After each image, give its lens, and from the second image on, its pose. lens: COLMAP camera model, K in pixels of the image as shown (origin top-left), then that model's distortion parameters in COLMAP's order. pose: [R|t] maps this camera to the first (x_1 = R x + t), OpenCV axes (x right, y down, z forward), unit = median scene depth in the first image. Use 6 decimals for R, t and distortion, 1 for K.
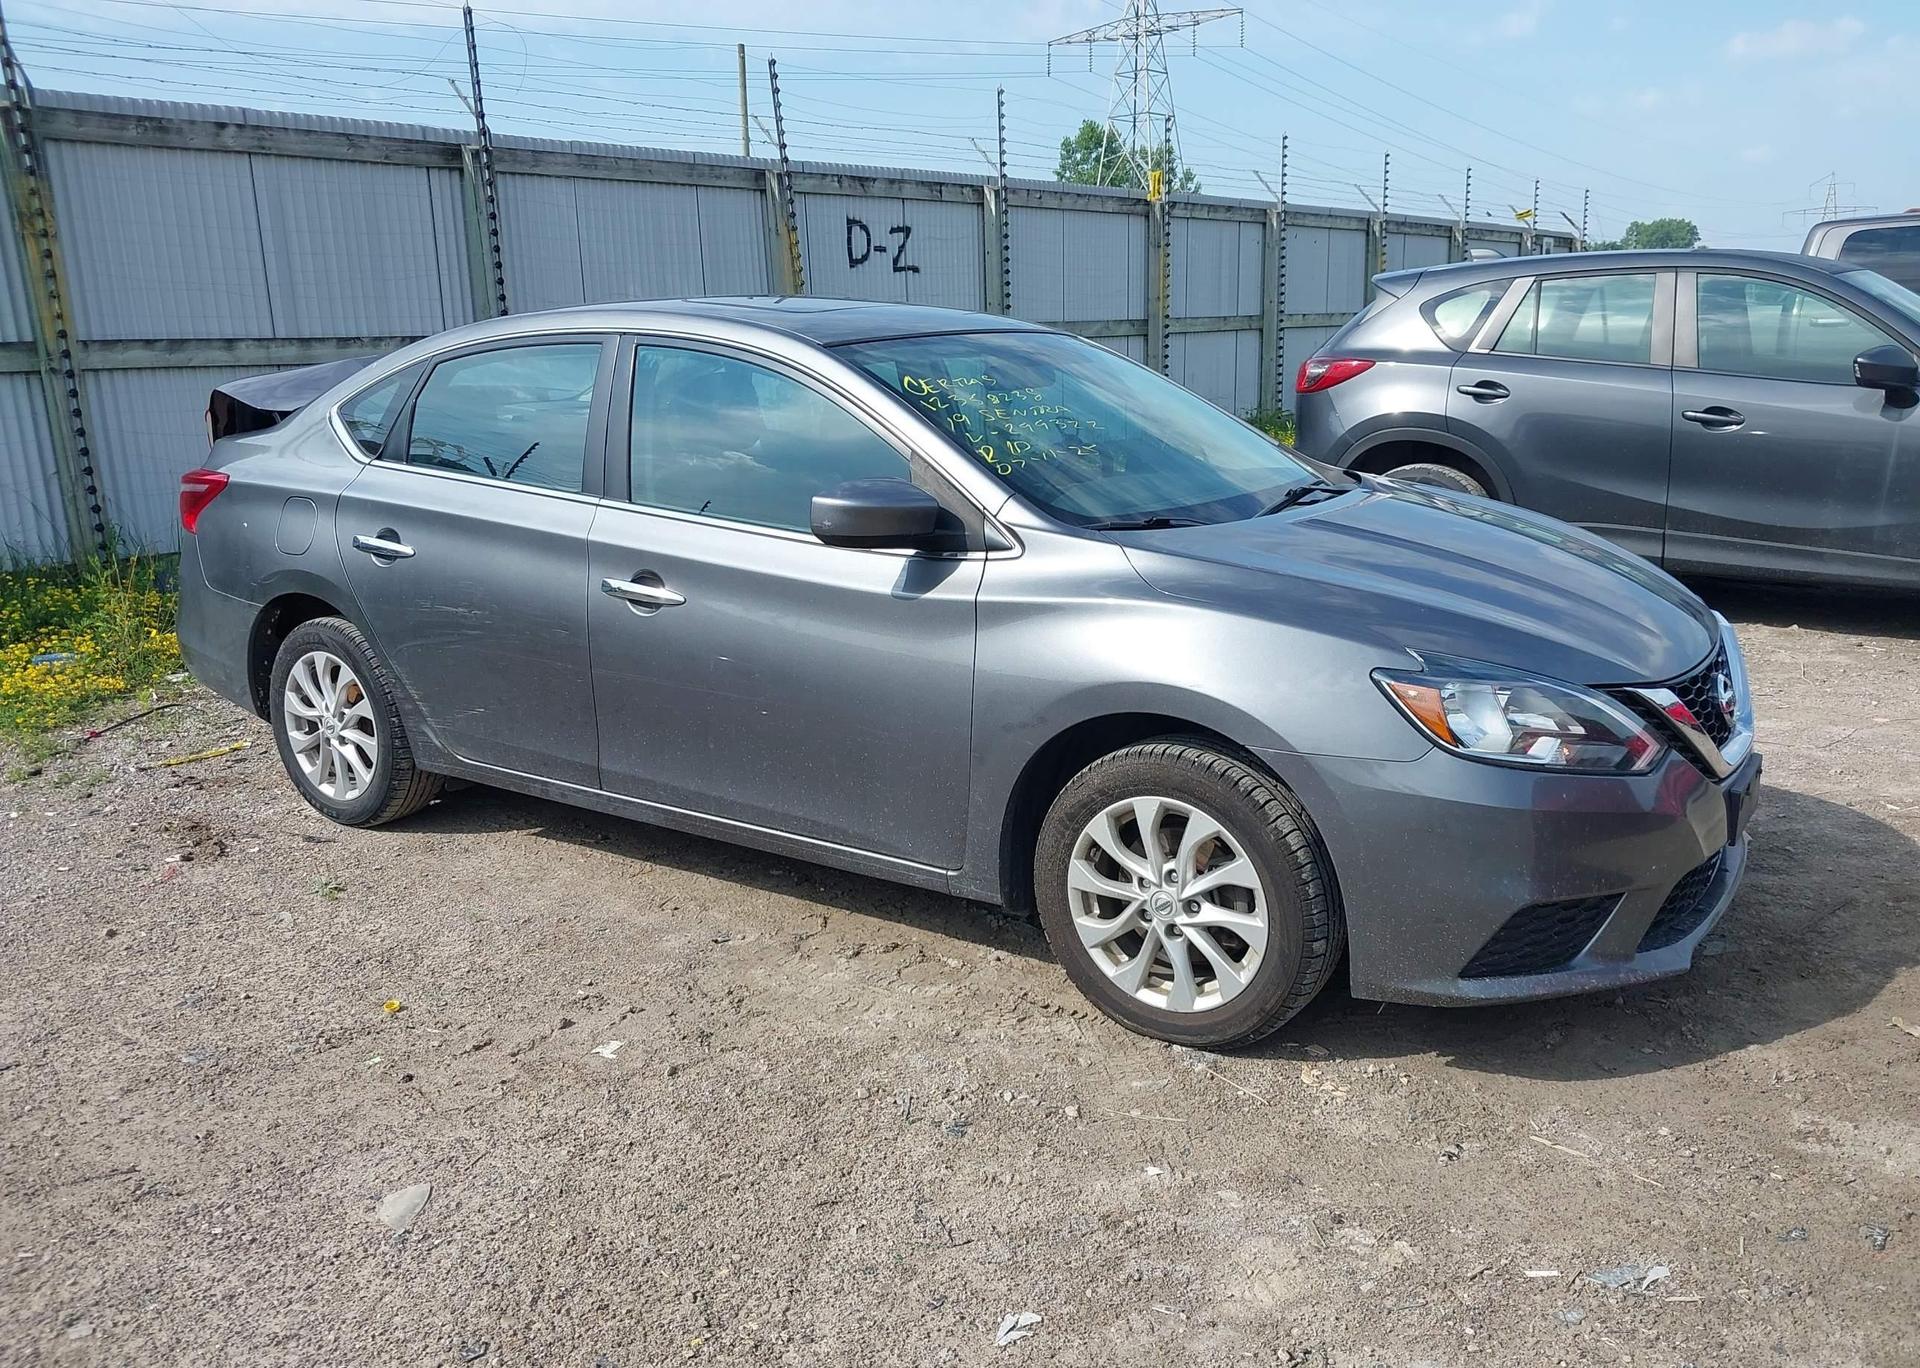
lens RADIAL K [[1550.0, 0, 957.5], [0, 1550.0, 694.8], [0, 0, 1]] dist [-0.014058, 0.012822]
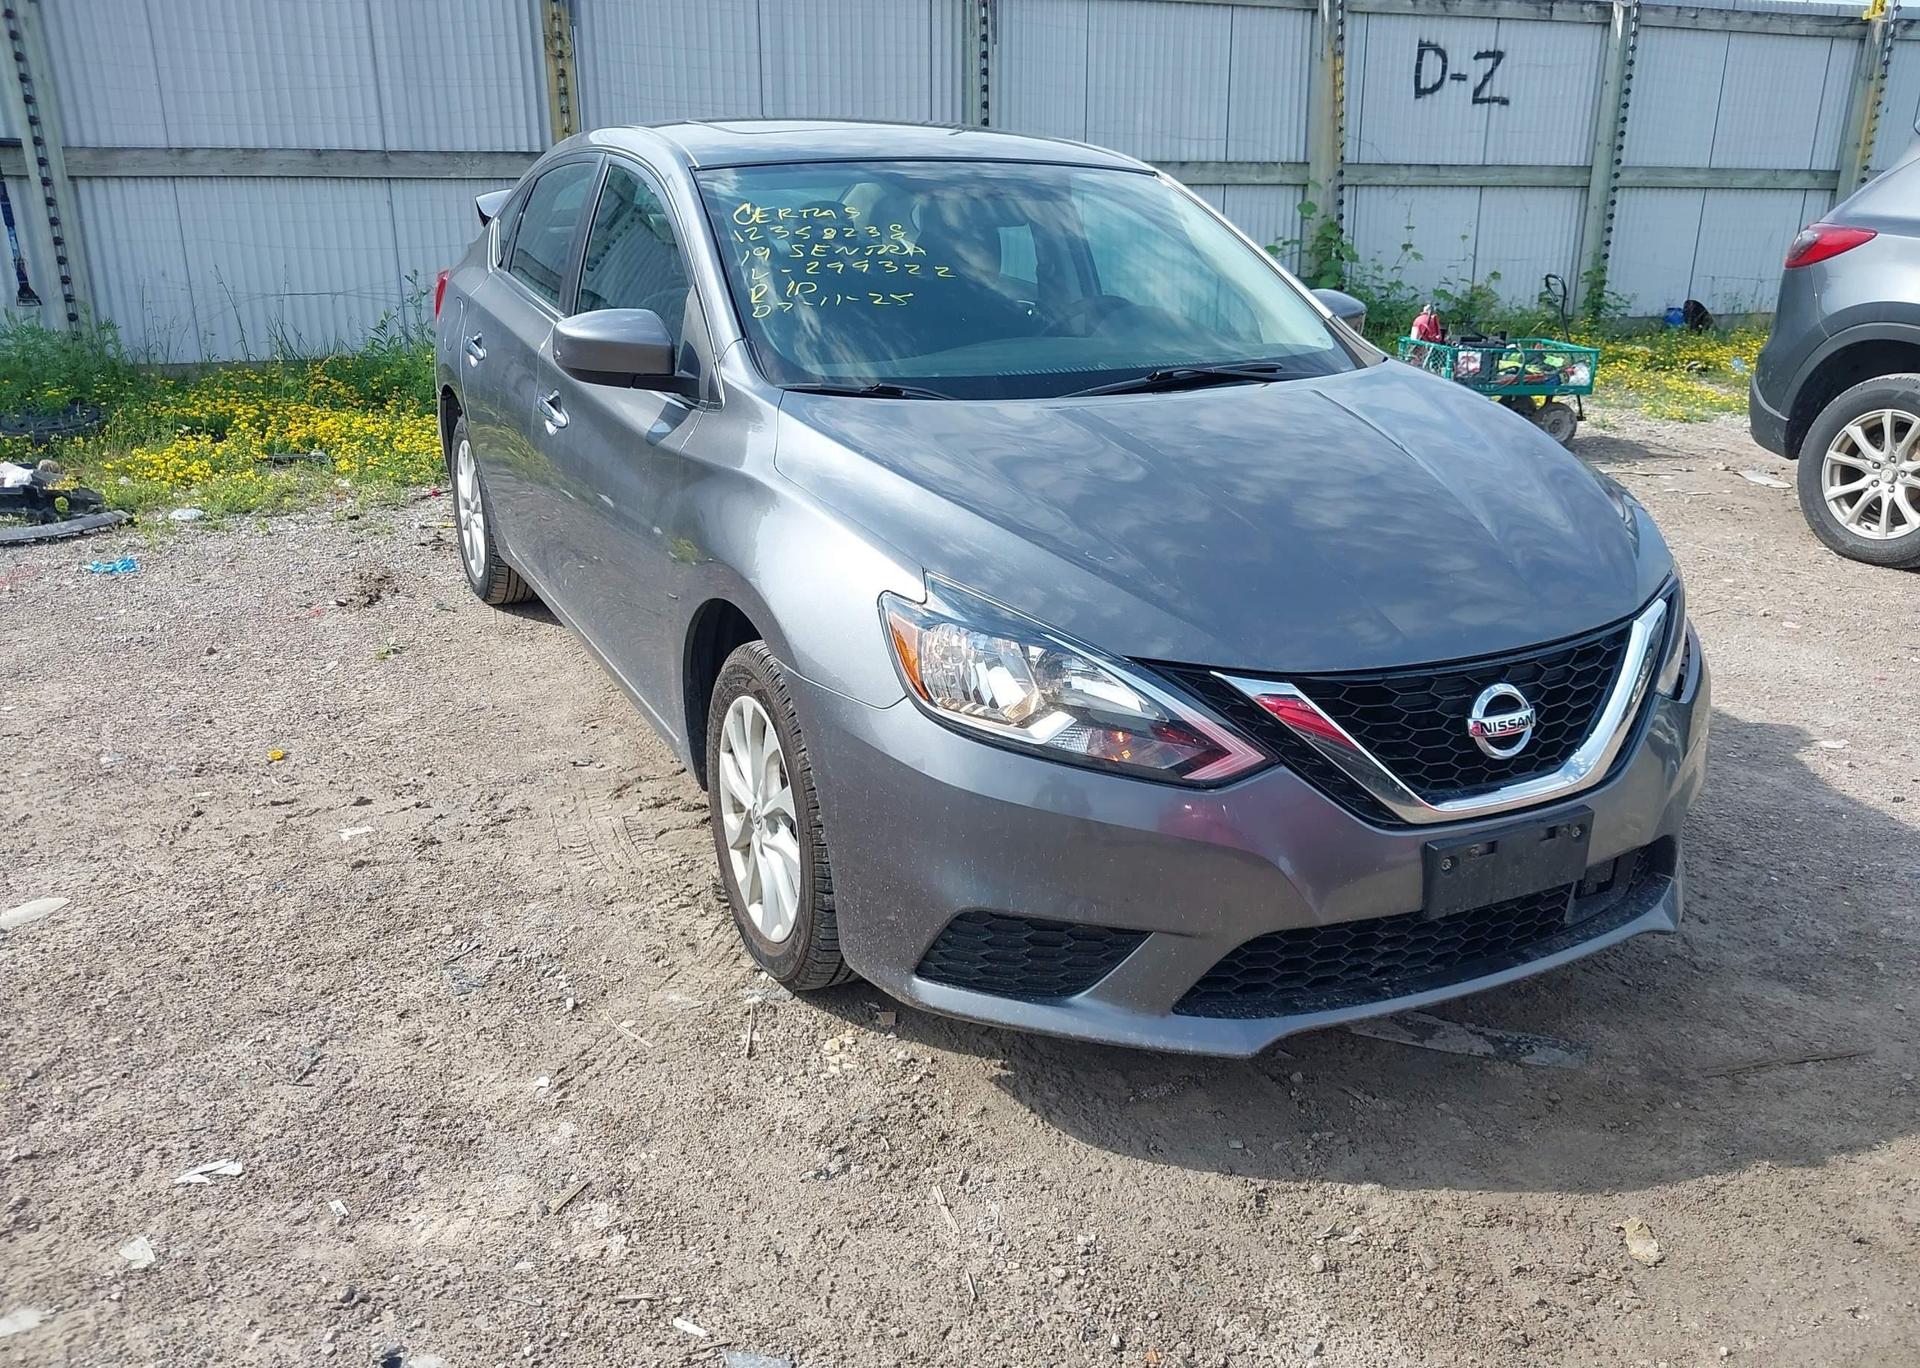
lens RADIAL K [[1550.0, 0, 957.4], [0, 1550.0, 674.4], [0, 0, 1]] dist [-0.014058, 0.012822]
pose [[0.869863, 0.184209, -0.457608, 0.234887], [-0.143657, 0.982048, 0.122246, -0.026807], [0.471912, -0.040599, 0.880710, 0.099327]]
